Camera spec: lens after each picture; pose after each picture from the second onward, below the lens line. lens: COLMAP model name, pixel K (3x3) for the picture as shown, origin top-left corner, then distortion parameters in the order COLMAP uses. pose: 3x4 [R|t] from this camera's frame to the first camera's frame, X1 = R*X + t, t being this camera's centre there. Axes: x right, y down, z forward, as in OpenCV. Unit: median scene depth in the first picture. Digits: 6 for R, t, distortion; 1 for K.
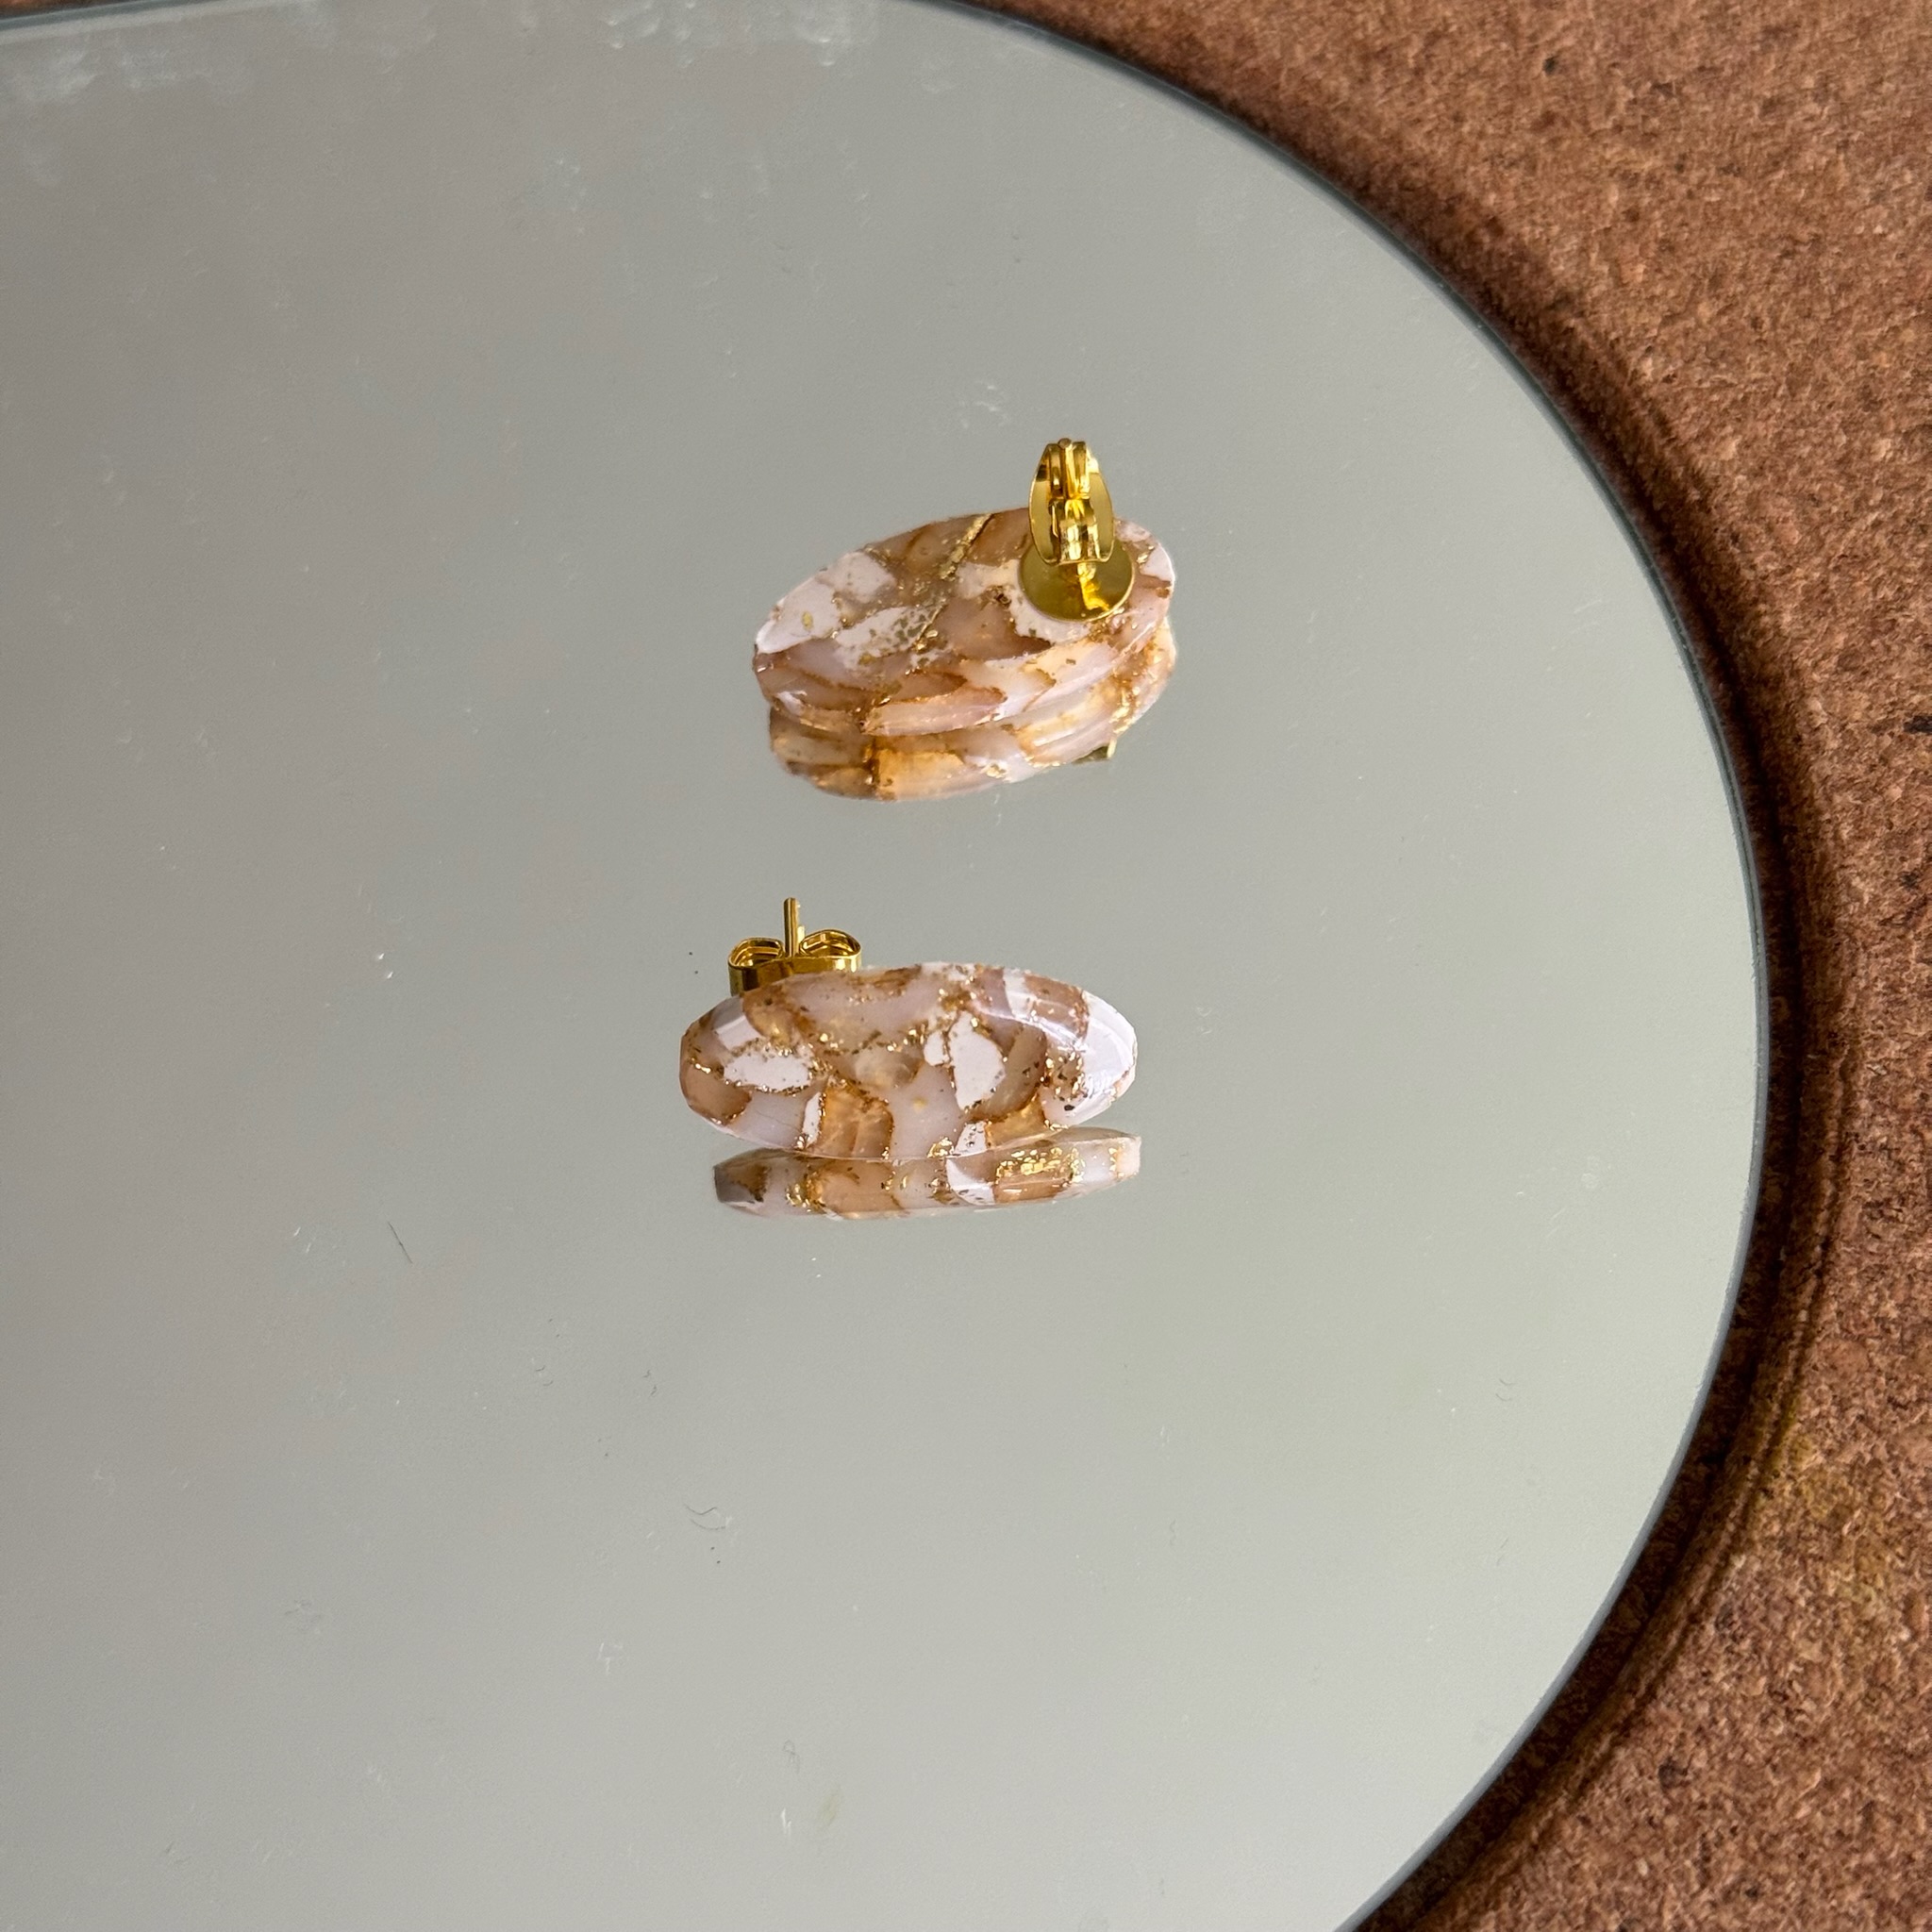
lens RADIAL K [[3808.9, 0, 972.4], [0, 3808.9, 965.6], [0, 0, 1]] dist [0.117291, 0.000000]
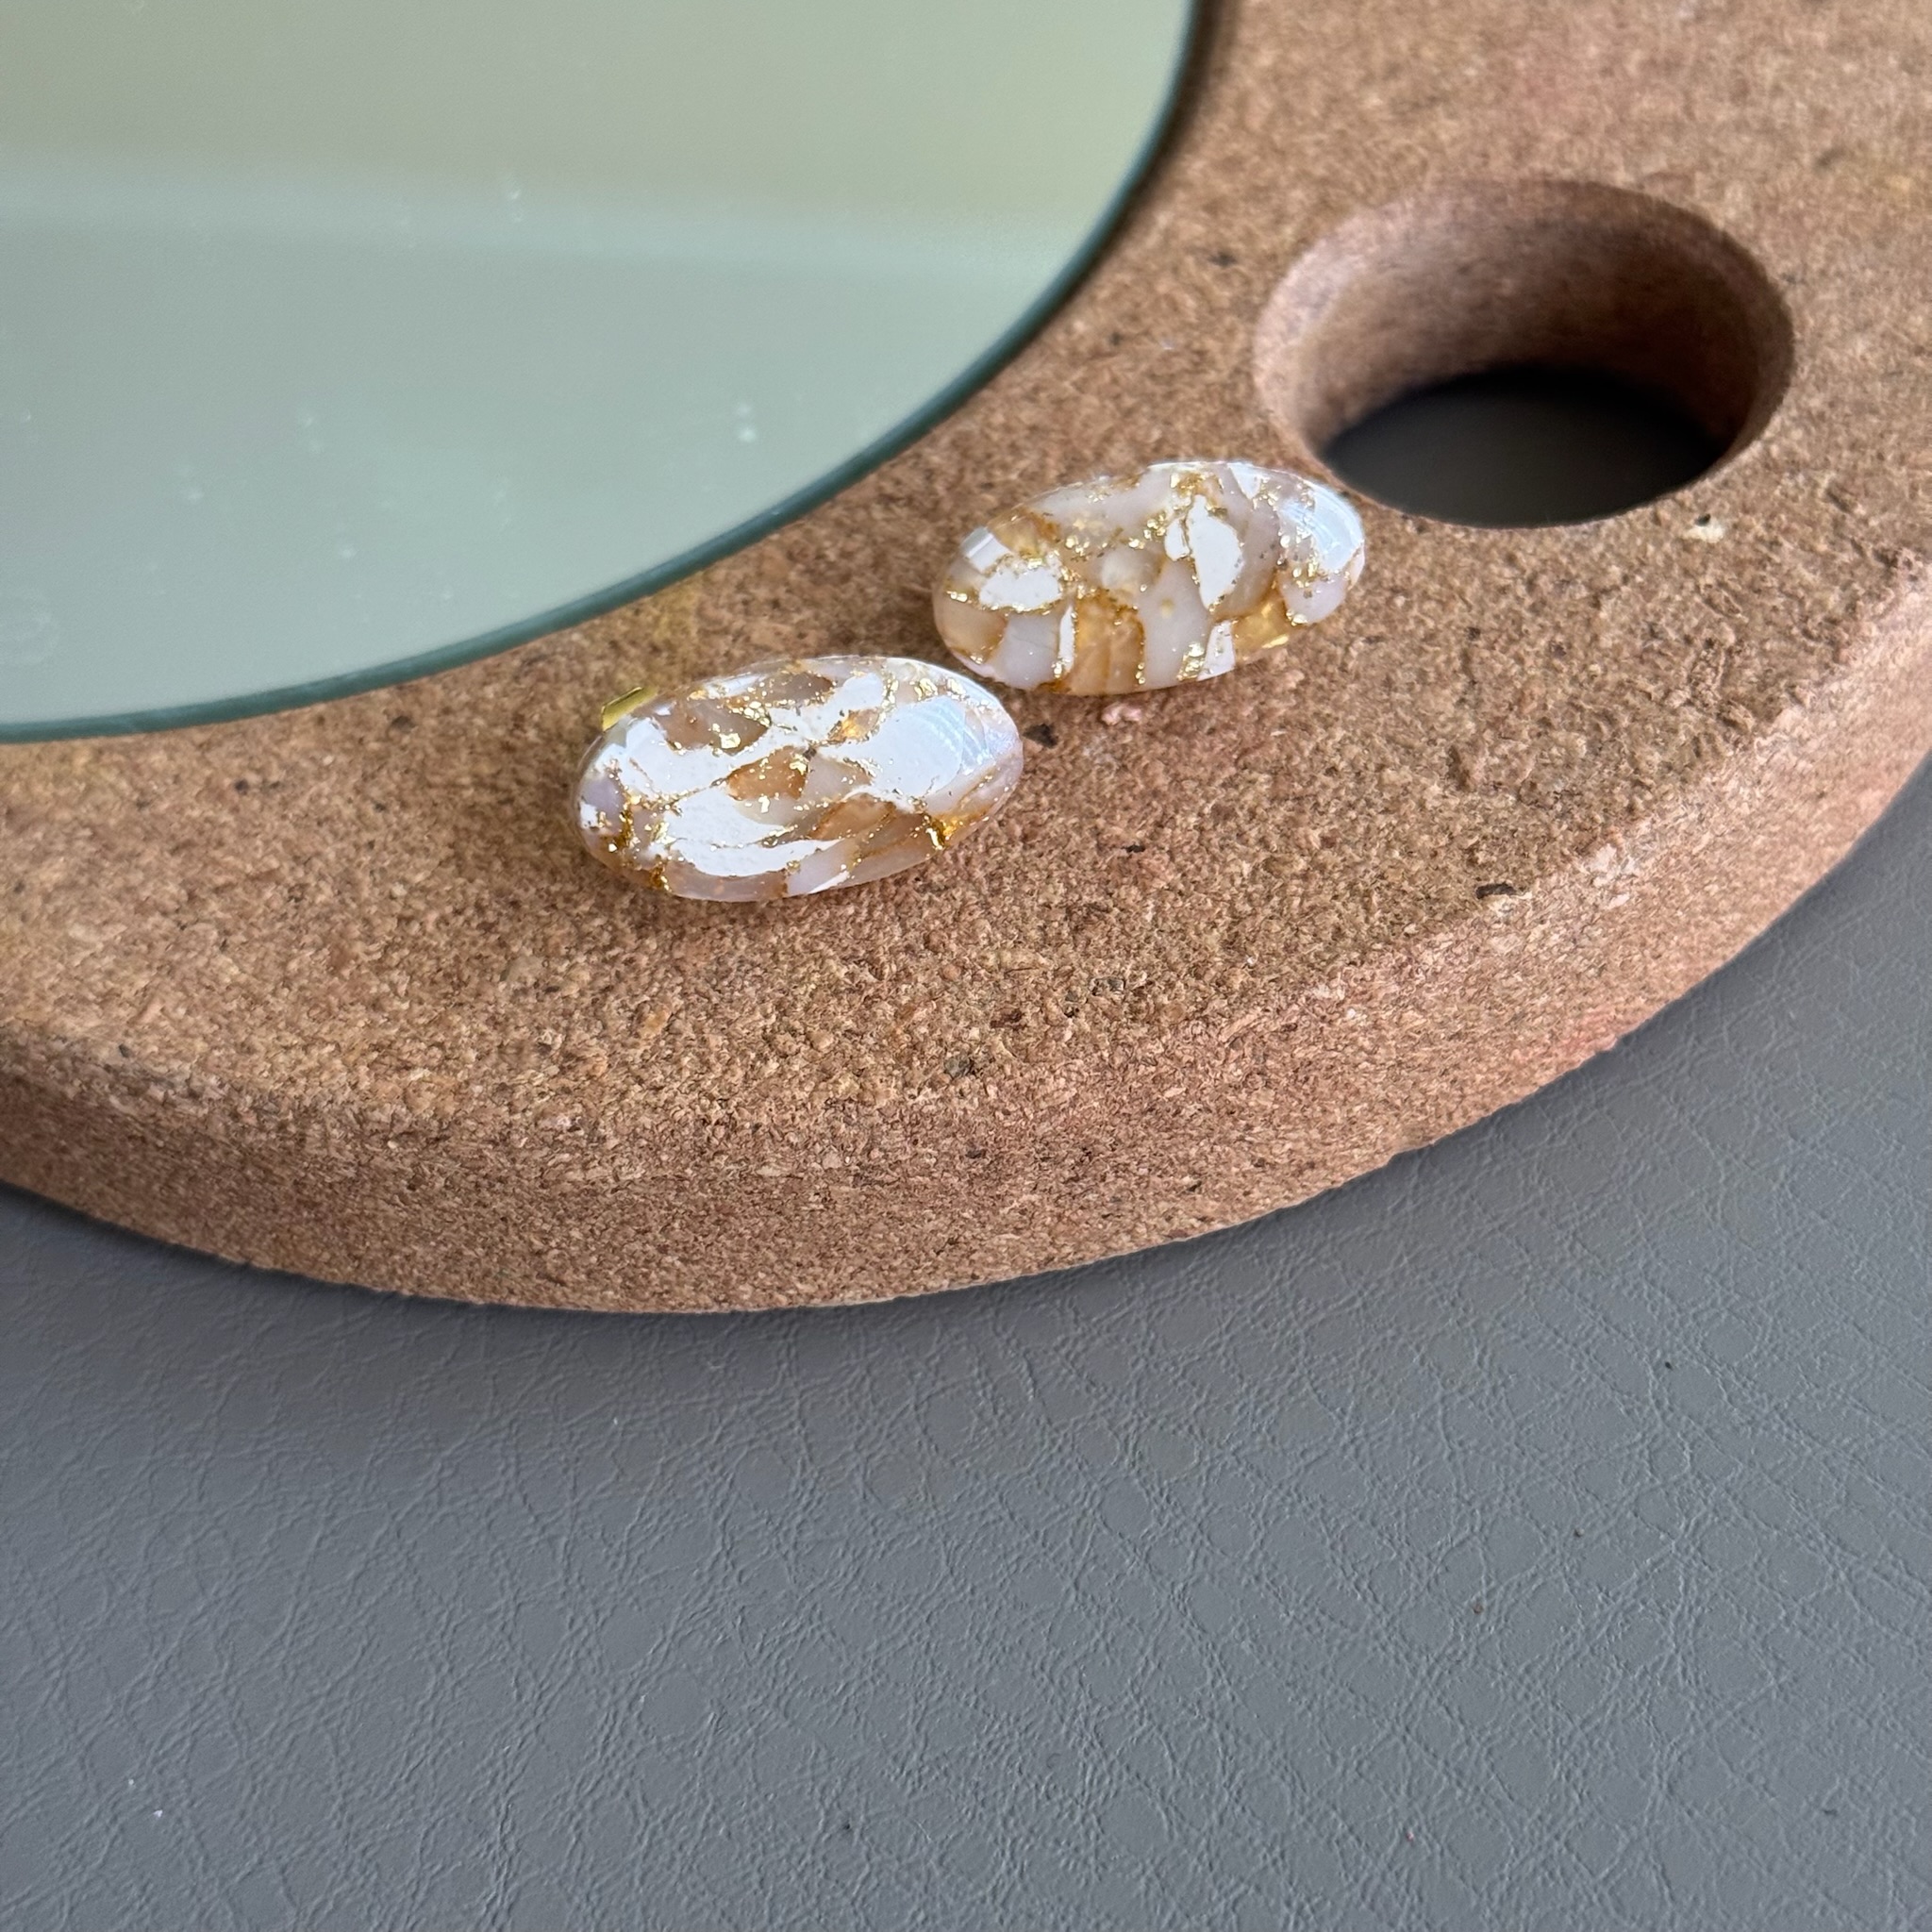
lens RADIAL K [[3808.9, 0, 963.3], [0, 3808.9, 949.7], [0, 0, 1]] dist [0.117291, 0.000000]
pose [[0.809253, 0.425109, -0.405453, 0.743982], [-0.510558, 0.850343, -0.127467, 0.299566], [0.290587, 0.310160, 0.905185, 0.018561]]
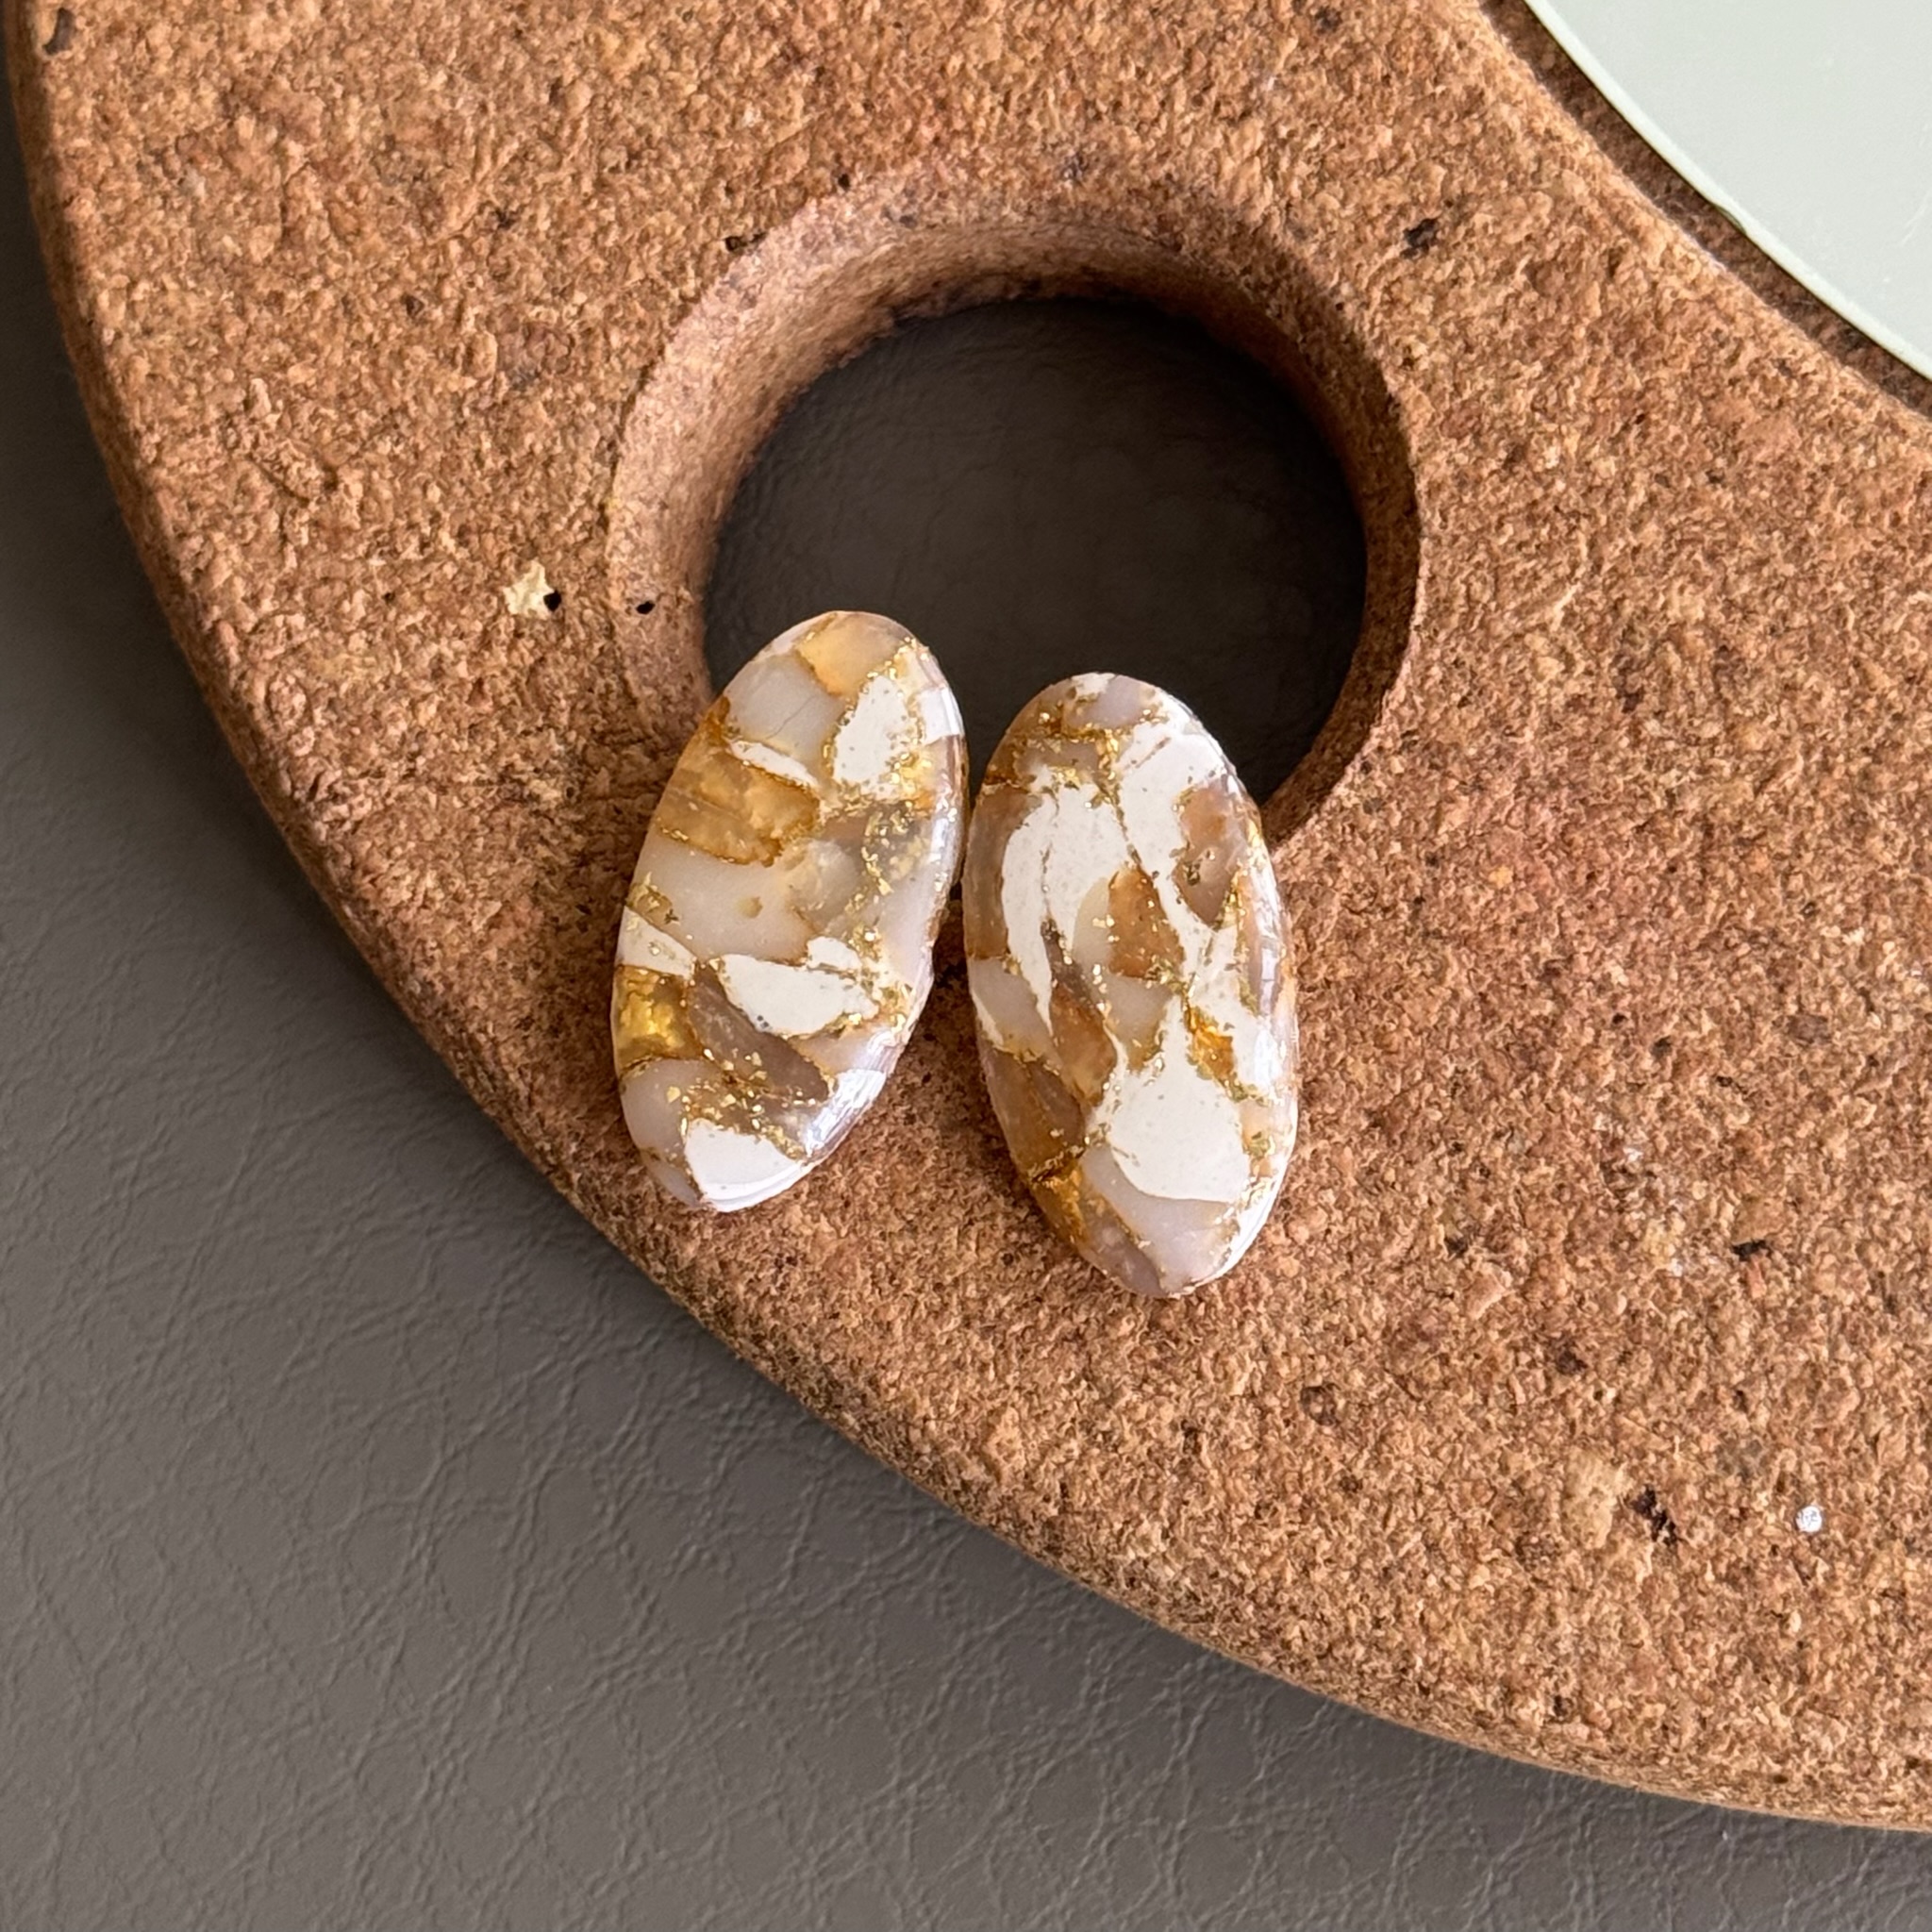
lens RADIAL K [[6028.0, 0, 958.7], [0, 6028.0, 965.5], [0, 0, 1]] dist [0.121286, 0.000000]
pose [[-0.843789, 0.535233, 0.039308, 0.355578], [-0.420538, -0.704921, 0.571170, -0.783107], [0.333418, 0.465416, 0.819890, 0.109862]]
